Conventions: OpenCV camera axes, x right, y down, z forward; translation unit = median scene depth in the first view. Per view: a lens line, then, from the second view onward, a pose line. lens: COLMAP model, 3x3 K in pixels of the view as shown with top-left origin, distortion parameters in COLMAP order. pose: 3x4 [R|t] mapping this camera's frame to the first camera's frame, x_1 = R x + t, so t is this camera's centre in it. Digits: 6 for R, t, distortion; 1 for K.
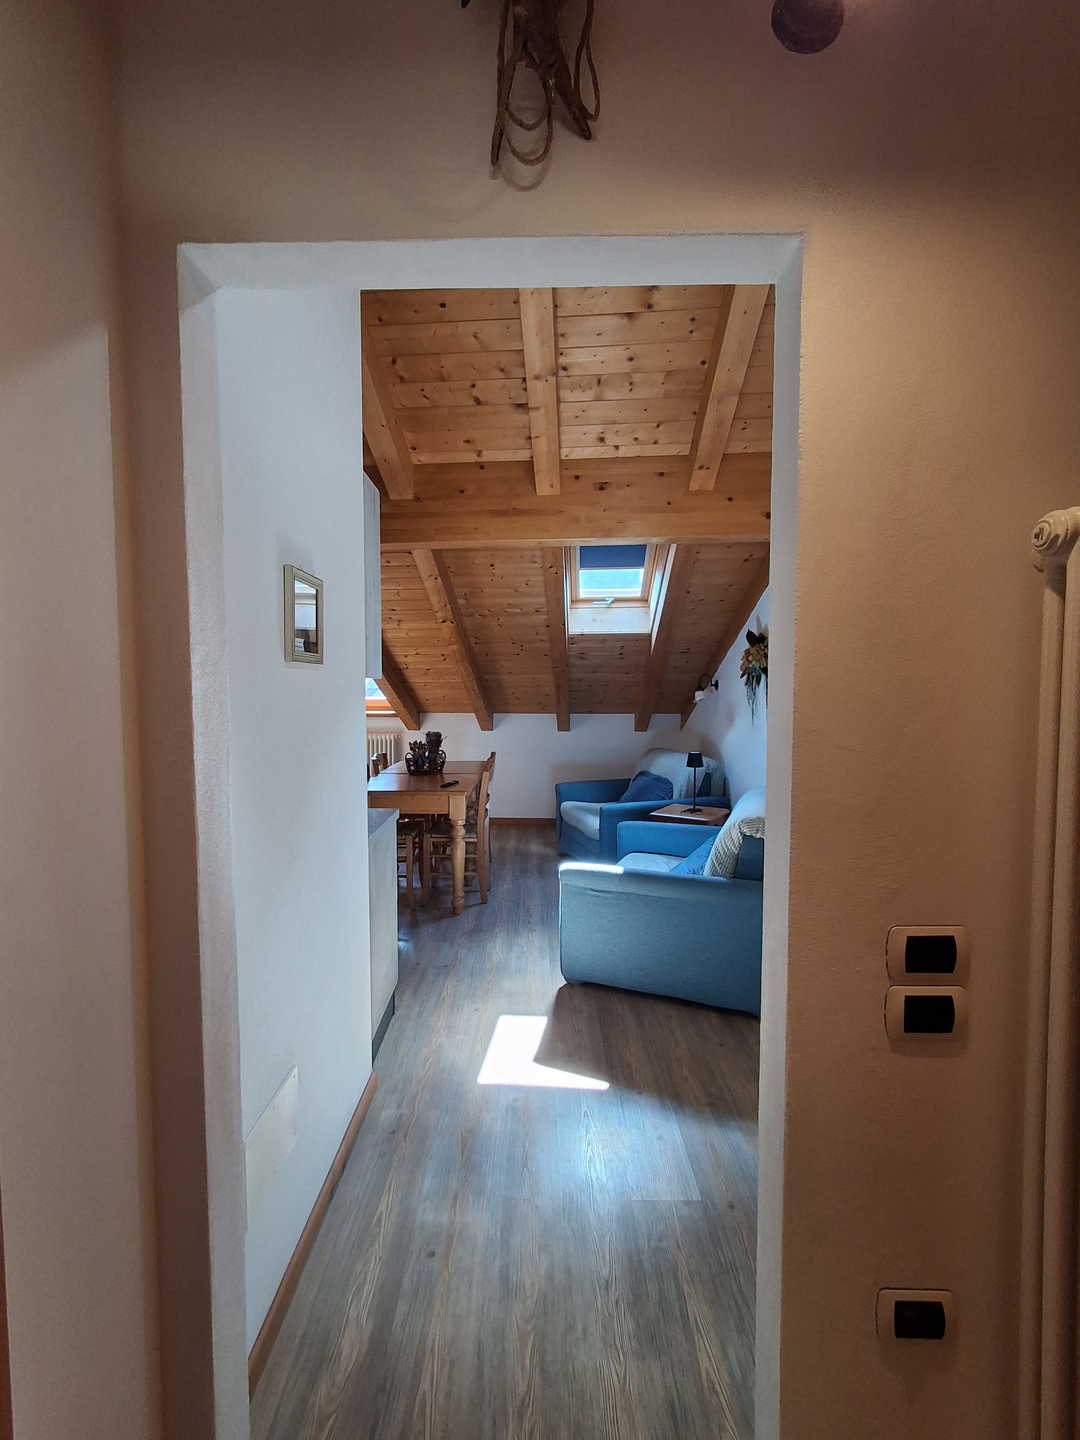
lens RADIAL K [[652.4, 0, 546.8], [0, 652.4, 719.0], [0, 0, 1]] dist [-0.002621, 0.000071]
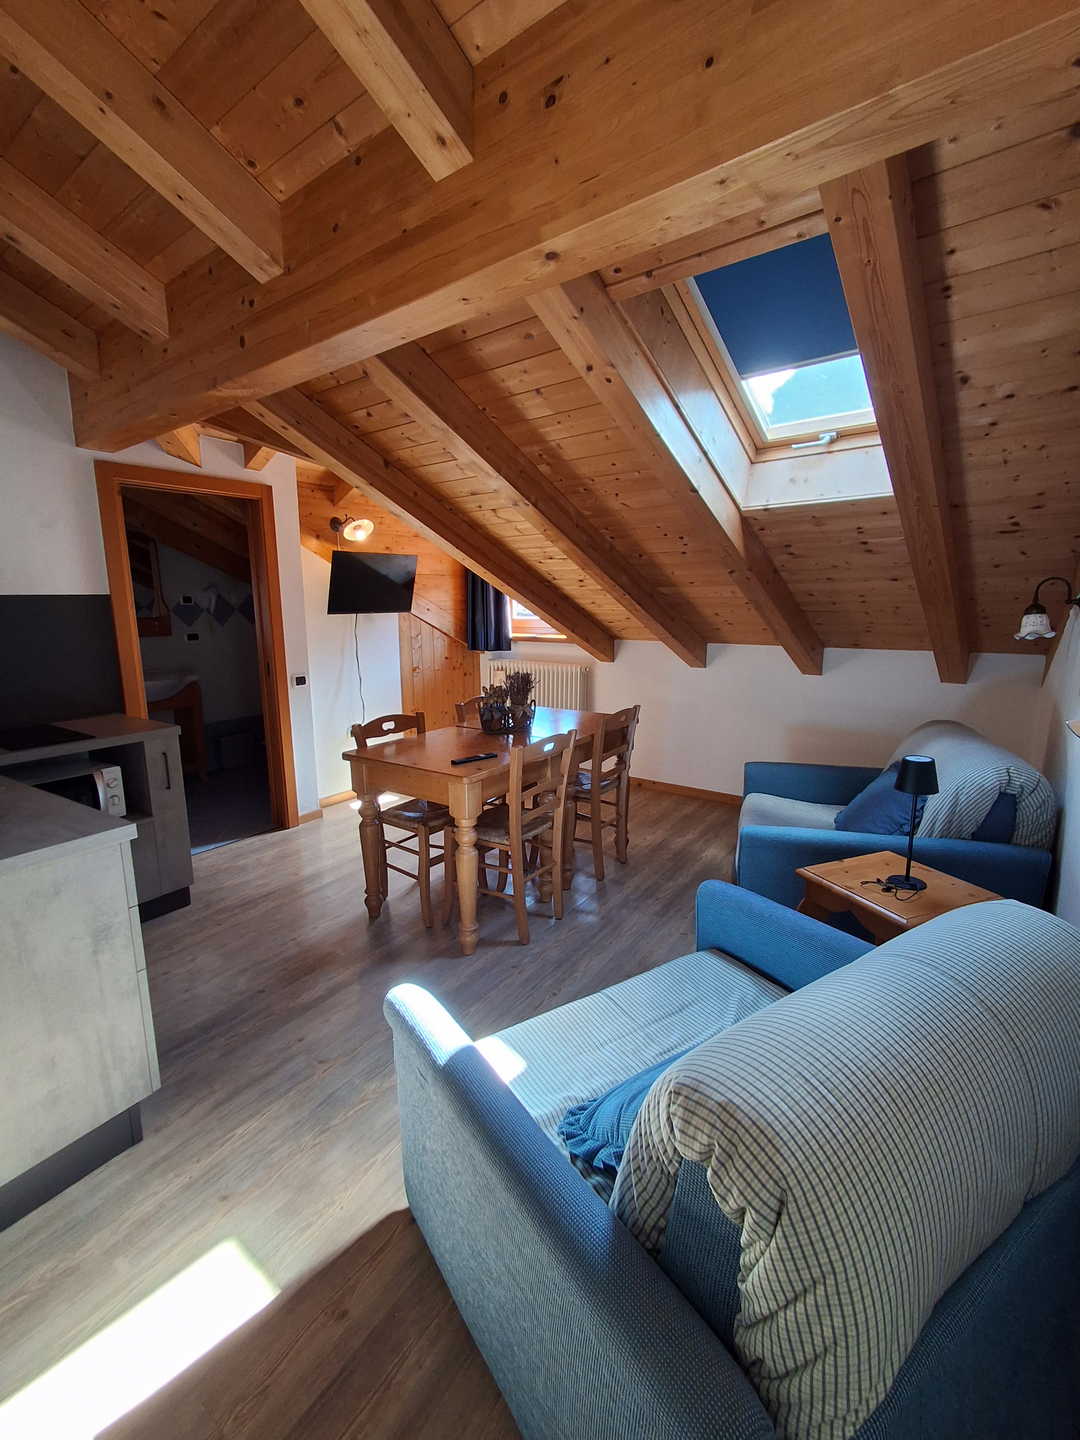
lens RADIAL K [[652.4, 0, 529.3], [0, 652.4, 714.7], [0, 0, 1]] dist [-0.002621, 0.000071]
pose [[0.818444, 0.094091, -0.566829, 0.217562], [-0.023914, 0.991224, 0.130010, -0.024648], [0.574088, -0.092851, 0.813512, 0.419360]]
